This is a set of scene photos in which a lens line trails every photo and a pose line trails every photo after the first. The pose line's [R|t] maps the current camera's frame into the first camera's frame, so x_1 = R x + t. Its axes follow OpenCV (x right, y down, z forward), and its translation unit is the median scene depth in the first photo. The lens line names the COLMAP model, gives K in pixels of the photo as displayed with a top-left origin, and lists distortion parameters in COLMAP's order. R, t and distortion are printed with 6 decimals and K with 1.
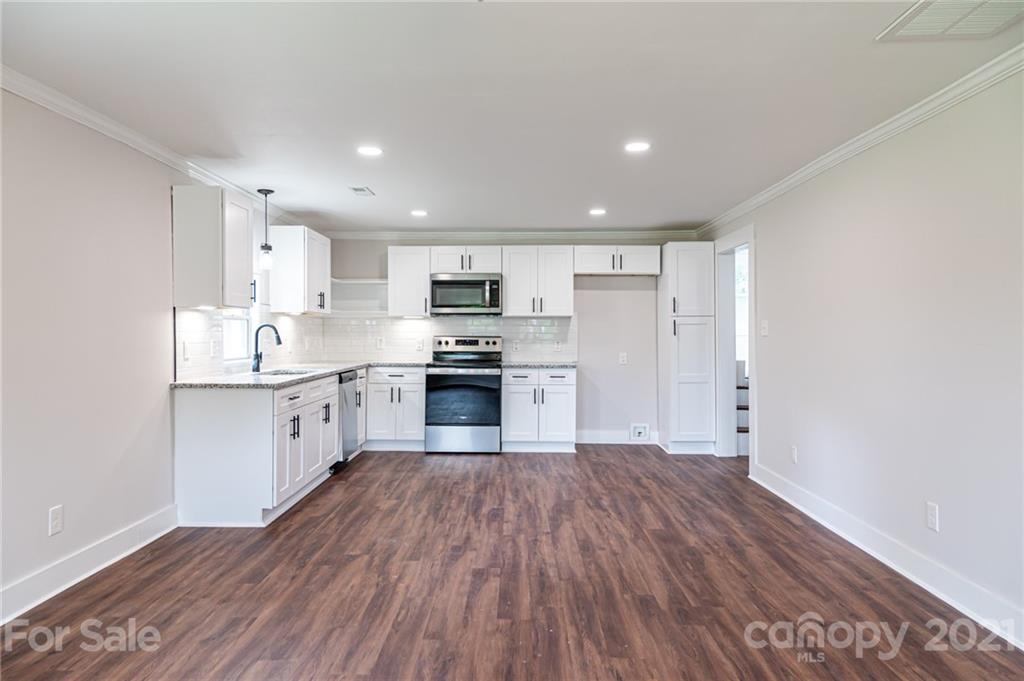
lens RADIAL K [[696.5, 0, 534.6], [0, 696.5, 318.1], [0, 0, 1]] dist [0.033797, 0.007365]
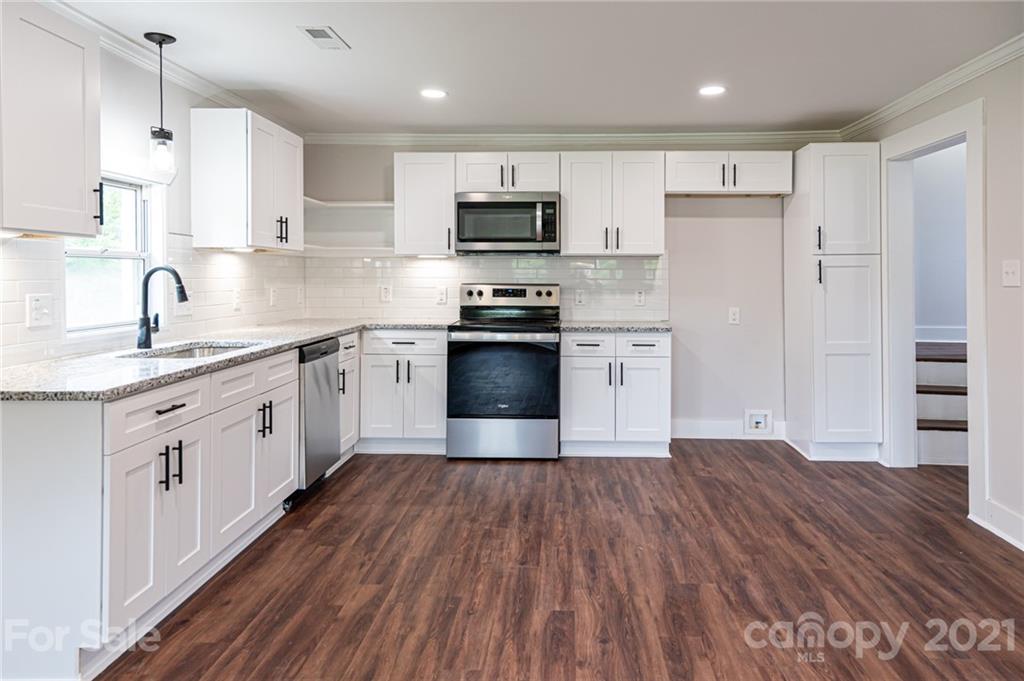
lens RADIAL K [[696.5, 0, 553.5], [0, 696.5, 267.6], [0, 0, 1]] dist [0.033797, 0.007365]
pose [[0.999097, -0.000121, -0.042488, -0.025392], [0.000569, 0.999944, 0.010531, 0.002695], [0.042484, -0.010546, 0.999041, 0.329538]]
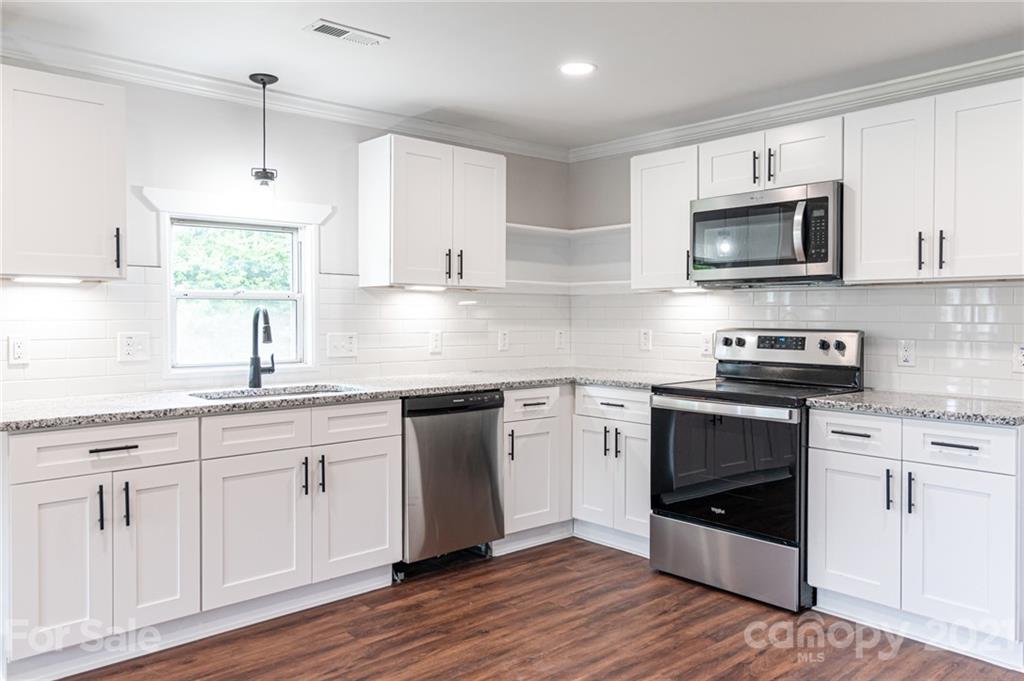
lens RADIAL K [[779.0, 0, 548.6], [0, 779.0, 319.6], [0, 0, 1]] dist [0.030081, -0.000855]
pose [[0.652152, 0.001342, -0.758087, 0.203941], [0.015669, 0.999761, 0.015249, 0.009960], [0.757927, -0.021823, 0.651975, 0.581136]]
